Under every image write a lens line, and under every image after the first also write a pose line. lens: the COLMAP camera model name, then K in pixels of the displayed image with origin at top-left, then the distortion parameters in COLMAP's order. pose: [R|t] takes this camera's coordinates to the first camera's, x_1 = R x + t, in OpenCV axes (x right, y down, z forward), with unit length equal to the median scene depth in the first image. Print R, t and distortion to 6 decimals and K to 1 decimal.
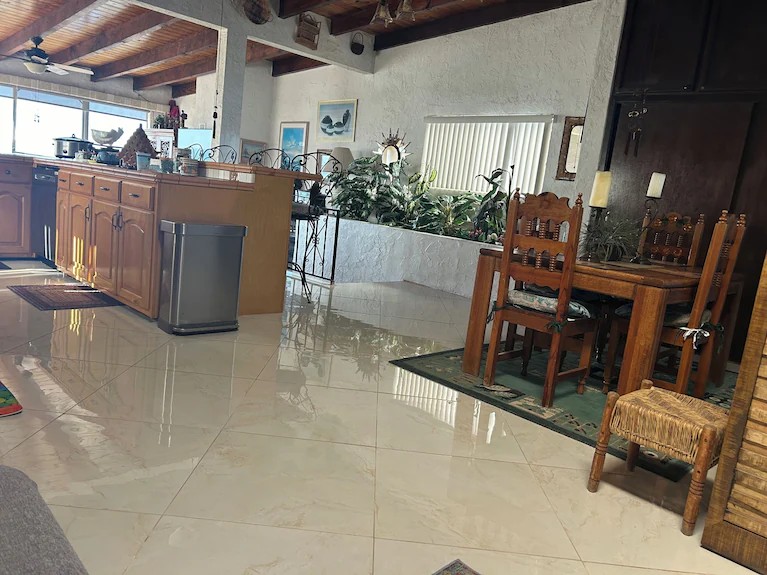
lens RADIAL K [[583.2, 0, 383.5], [0, 583.2, 287.5], [0, 0, 1]] dist [0.061558, -0.066173]
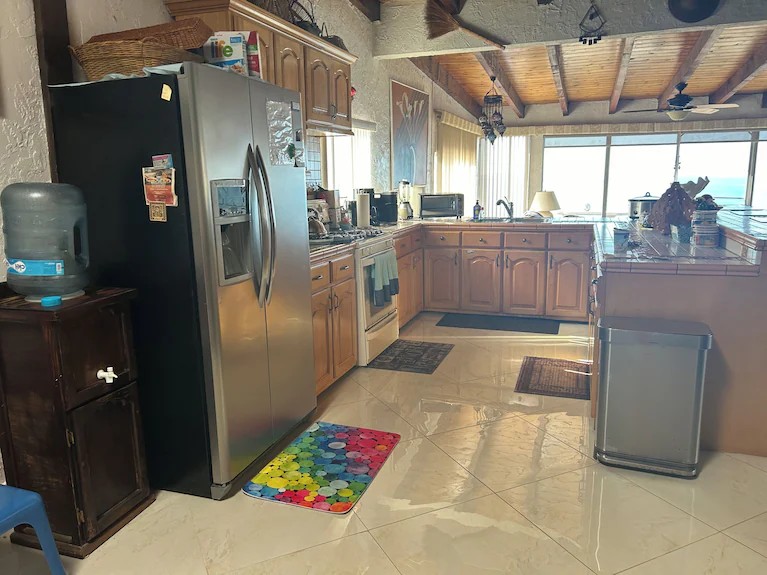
lens RADIAL K [[583.2, 0, 383.5], [0, 583.2, 287.5], [0, 0, 1]] dist [0.061558, -0.066173]
pose [[0.437544, 0.049464, -0.897836, 0.114182], [-0.082090, 0.996514, 0.014895, -0.071967], [0.895442, 0.067186, 0.440079, 0.178911]]
